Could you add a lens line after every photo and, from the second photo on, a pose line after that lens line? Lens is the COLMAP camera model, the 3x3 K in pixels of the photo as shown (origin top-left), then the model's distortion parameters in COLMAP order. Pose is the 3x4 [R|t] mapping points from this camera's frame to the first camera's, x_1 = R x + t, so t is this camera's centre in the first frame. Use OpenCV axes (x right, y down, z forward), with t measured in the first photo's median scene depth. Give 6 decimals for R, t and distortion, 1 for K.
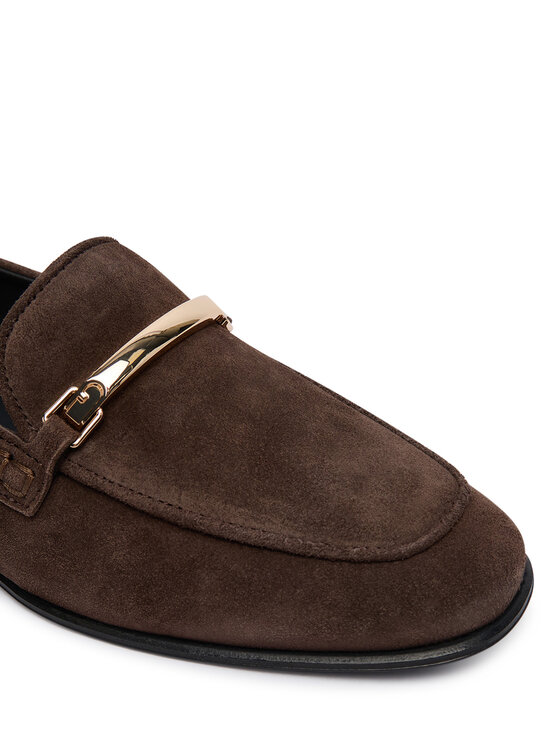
lens RADIAL K [[781.9, 0, 277.3], [0, 781.9, 372.8], [0, 0, 1]] dist [-0.024400, 0.000000]
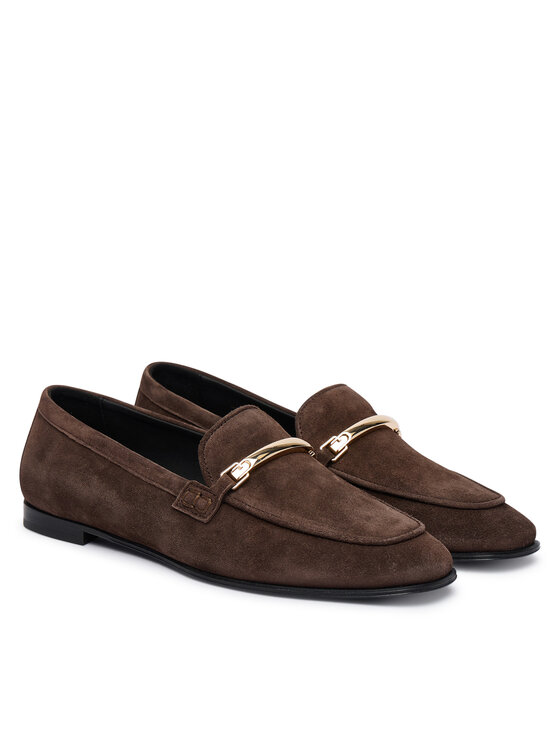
lens RADIAL K [[1965.8, 0, 280.1], [0, 1965.8, 372.7], [0, 0, 1]] dist [0.025487, 0.000000]
pose [[0.989221, 0.066608, -0.130403, 0.523267], [-0.115164, 0.903919, -0.411907, 1.954699], [0.090437, 0.422485, 0.901847, -3.833562]]
